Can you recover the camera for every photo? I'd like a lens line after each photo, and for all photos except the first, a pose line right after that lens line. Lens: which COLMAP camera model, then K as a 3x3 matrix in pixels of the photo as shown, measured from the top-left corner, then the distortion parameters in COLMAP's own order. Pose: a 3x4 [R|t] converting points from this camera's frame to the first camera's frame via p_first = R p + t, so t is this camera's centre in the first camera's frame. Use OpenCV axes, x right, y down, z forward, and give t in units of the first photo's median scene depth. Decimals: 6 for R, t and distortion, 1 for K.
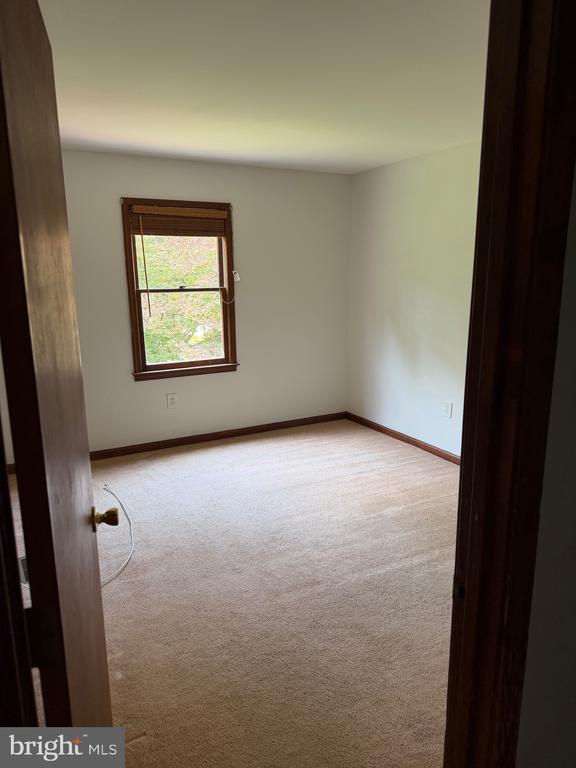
lens RADIAL K [[537.2, 0, 289.1], [0, 537.2, 388.1], [0, 0, 1]] dist [0.049806, -0.060280]
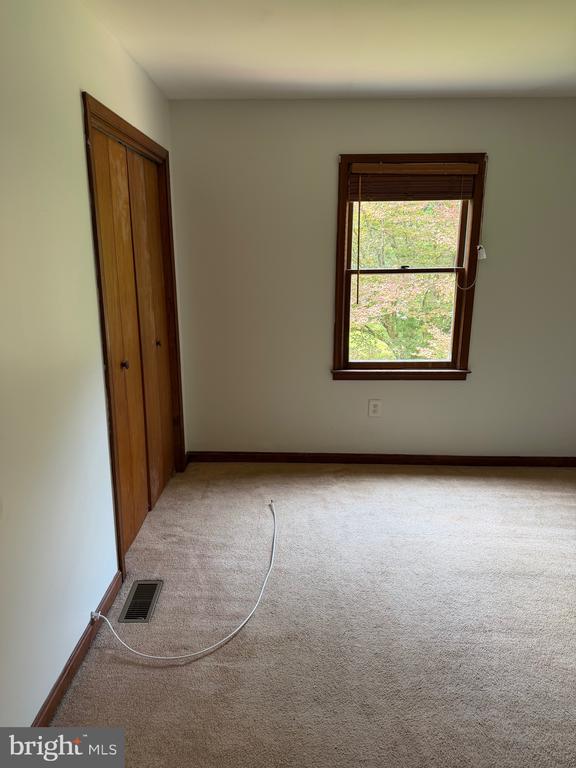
lens RADIAL K [[537.2, 0, 283.2], [0, 537.2, 378.8], [0, 0, 1]] dist [0.049806, -0.060280]
pose [[0.862037, 0.128369, -0.490321, 0.055234], [-0.113118, 0.991722, 0.060764, -0.055349], [0.494062, 0.003084, 0.869421, 0.238697]]
